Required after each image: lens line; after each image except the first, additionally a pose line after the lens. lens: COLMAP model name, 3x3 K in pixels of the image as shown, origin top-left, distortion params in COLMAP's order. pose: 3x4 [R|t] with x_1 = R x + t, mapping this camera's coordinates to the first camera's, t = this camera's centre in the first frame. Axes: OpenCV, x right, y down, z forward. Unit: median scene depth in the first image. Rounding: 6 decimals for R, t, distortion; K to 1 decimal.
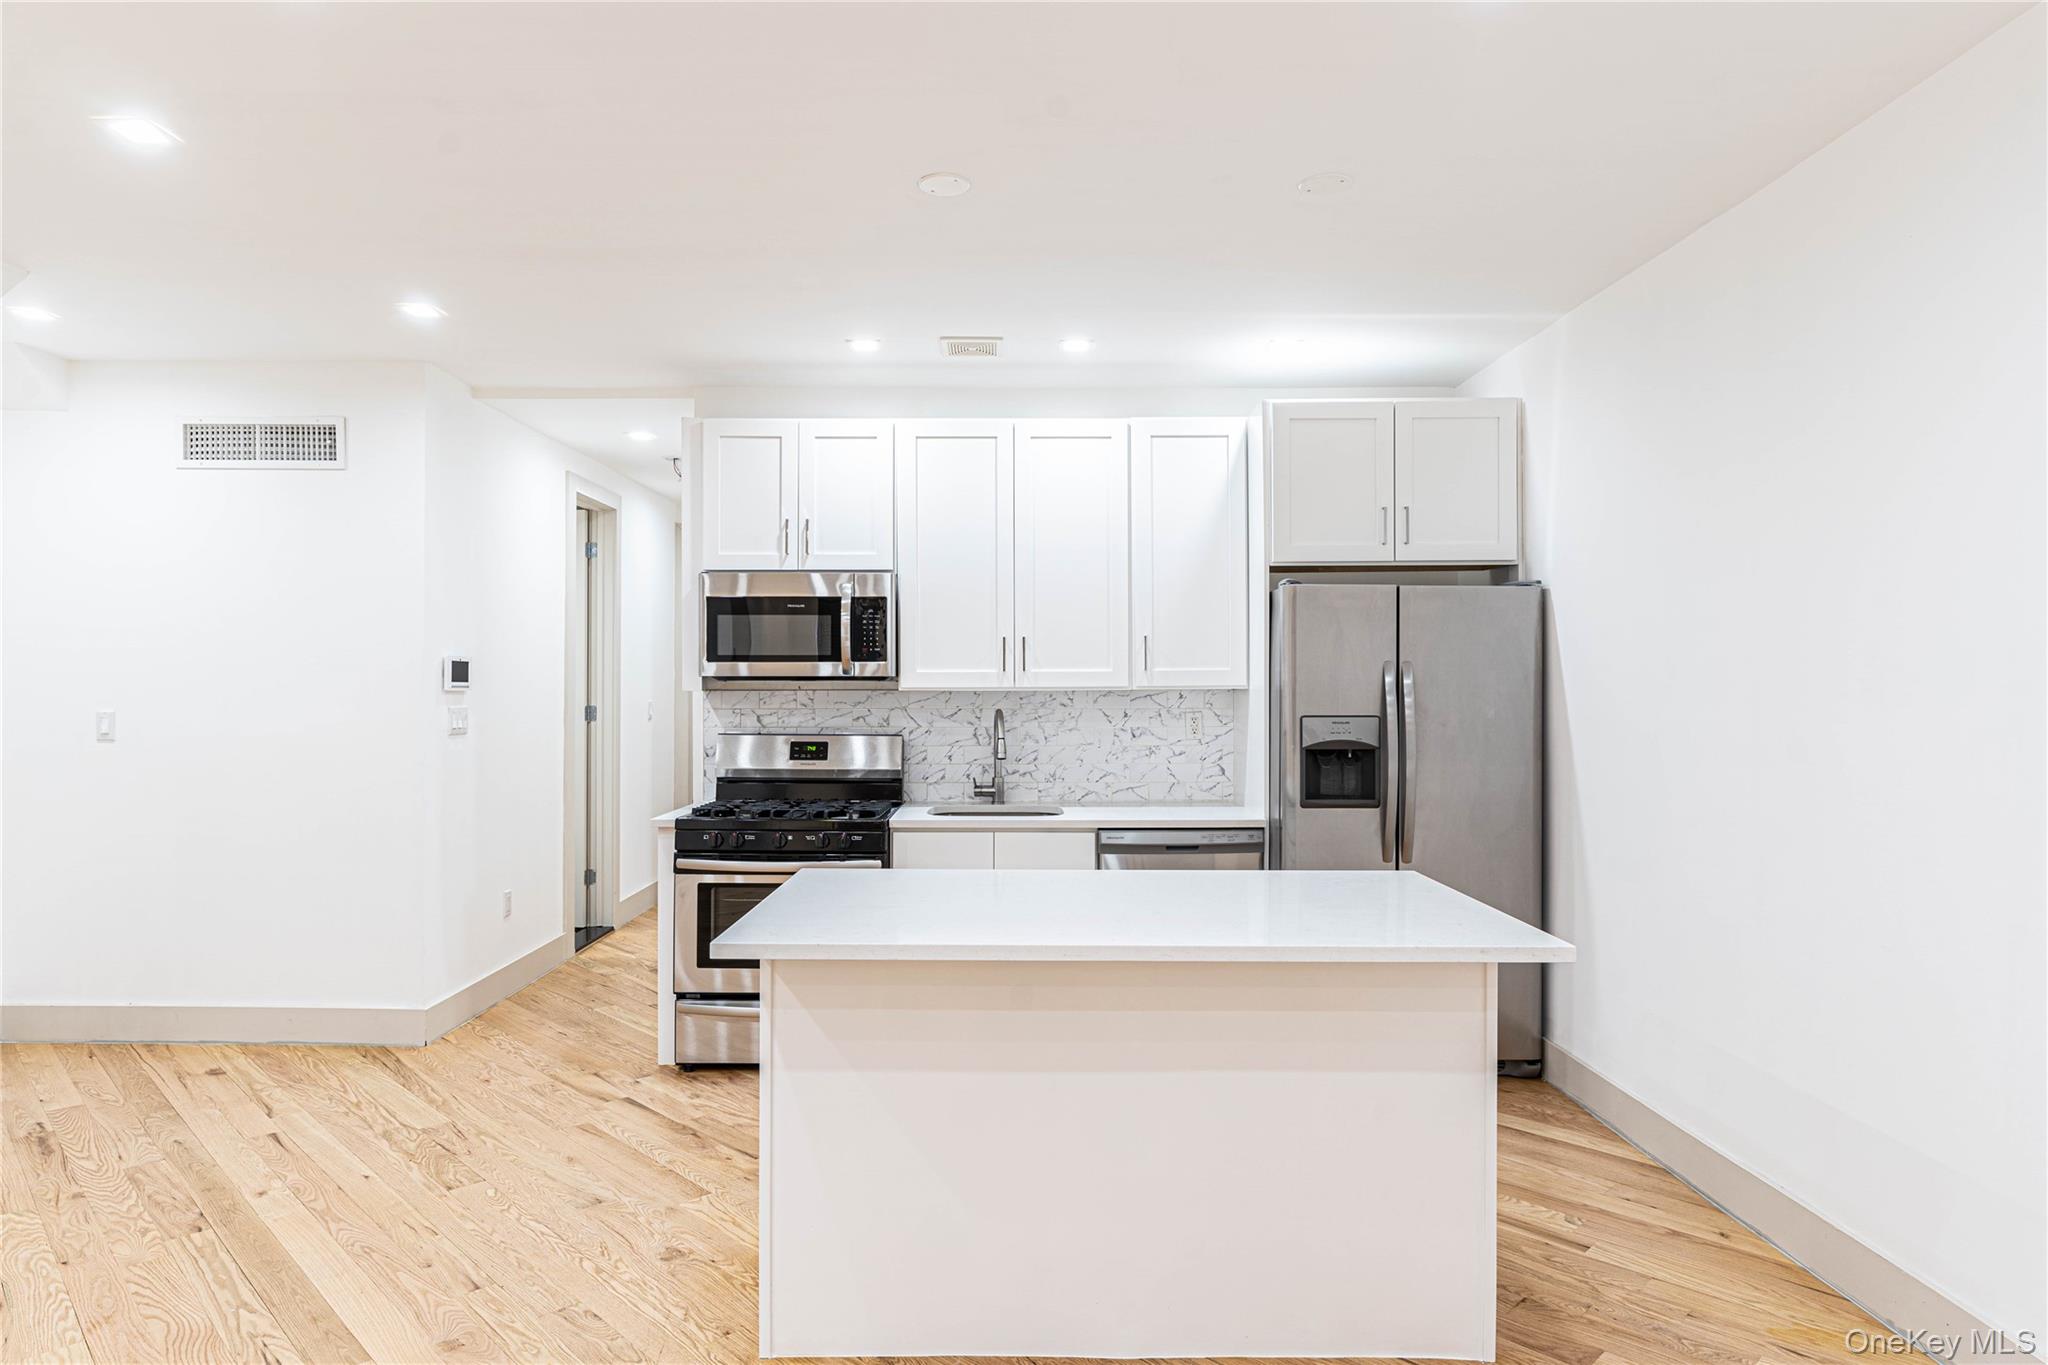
lens RADIAL K [[1201.5, 0, 1017.7], [0, 1201.5, 669.3], [0, 0, 1]] dist [-0.004059, -0.000353]
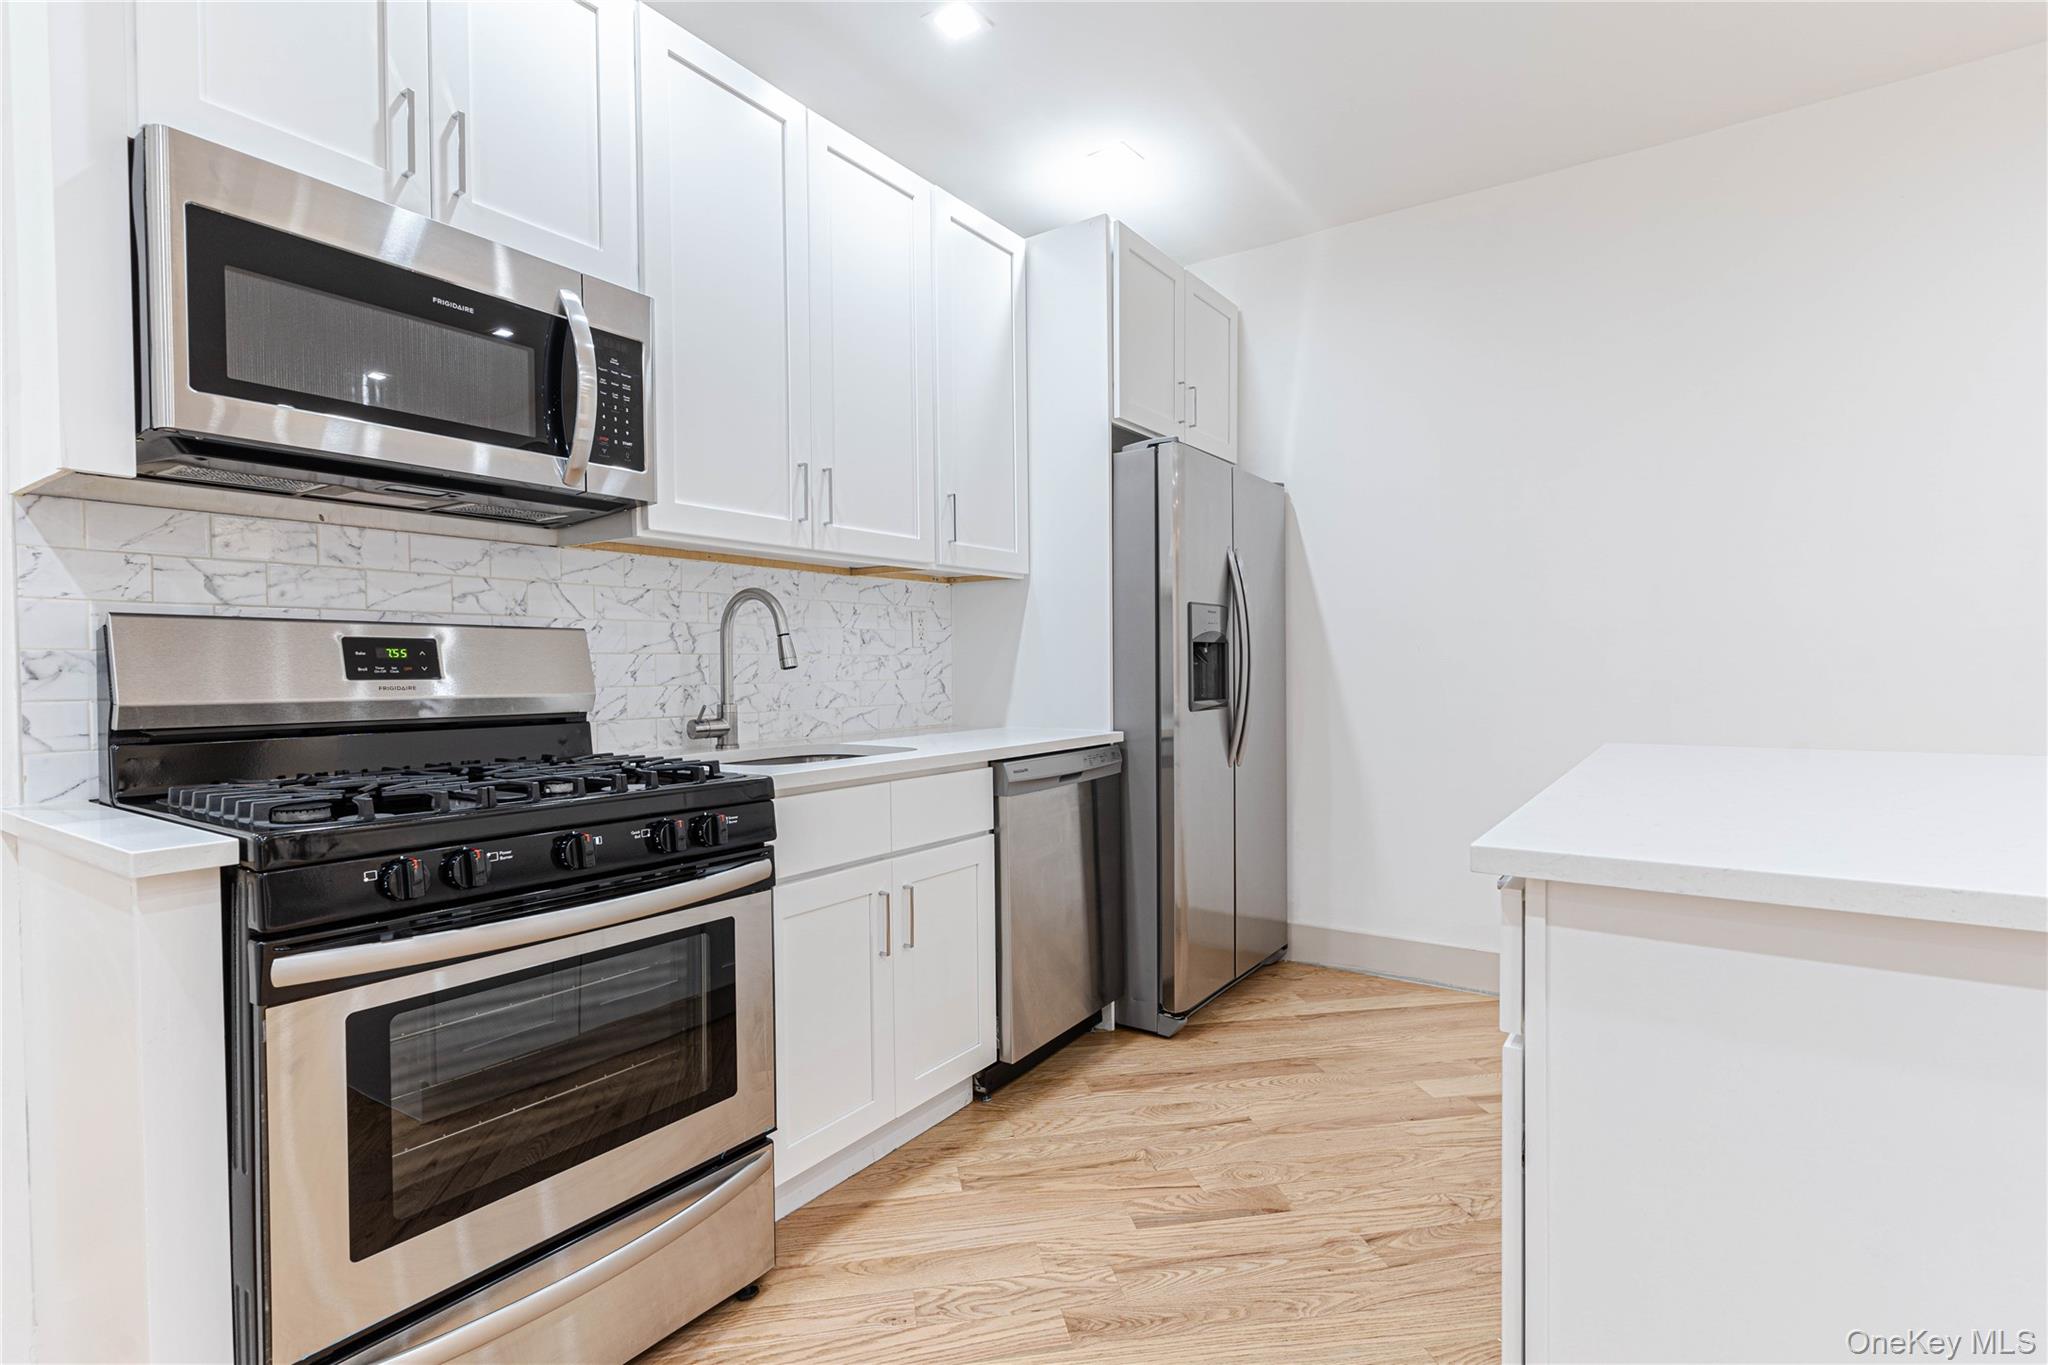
lens RADIAL K [[976.5, 0, 1024.0], [0, 976.5, 682.5], [0, 0, 1]] dist [0.000027, -0.000097]
pose [[0.572654, -0.018480, 0.819589, -0.350719], [-0.001896, 0.999713, 0.023866, 0.070657], [-0.819795, -0.015221, 0.572455, 0.631748]]
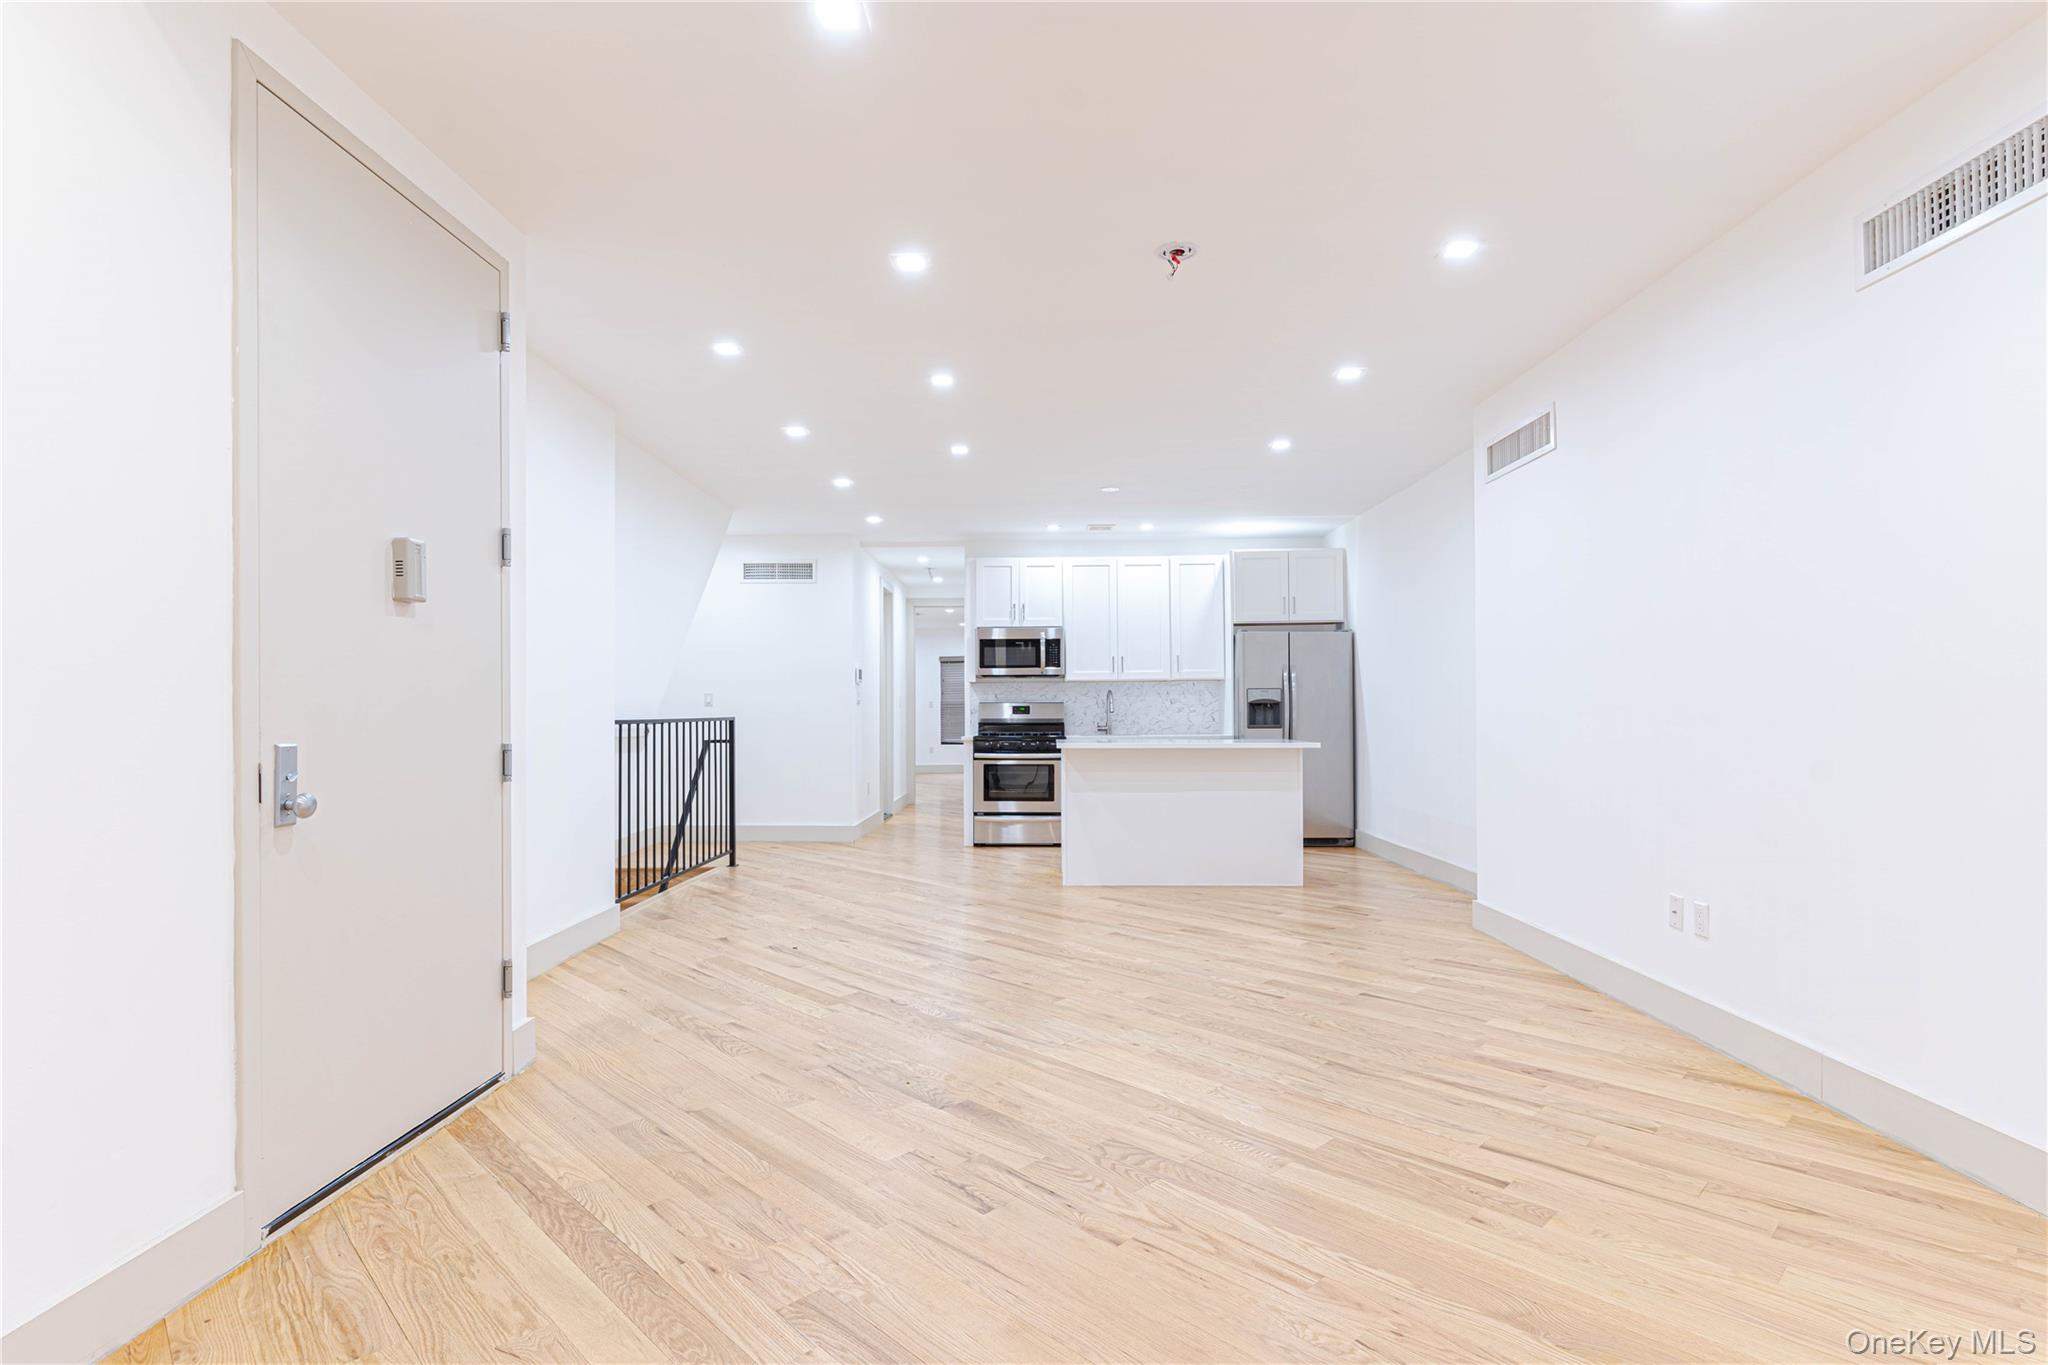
lens RADIAL K [[976.5, 0, 1024.0], [0, 976.5, 682.5], [0, 0, 1]] dist [0.000027, -0.000097]
pose [[0.999660, -0.006441, -0.025270, -0.129694], [0.006077, 0.999877, -0.014438, 0.045963], [0.025360, 0.014279, 0.999576, -0.790974]]
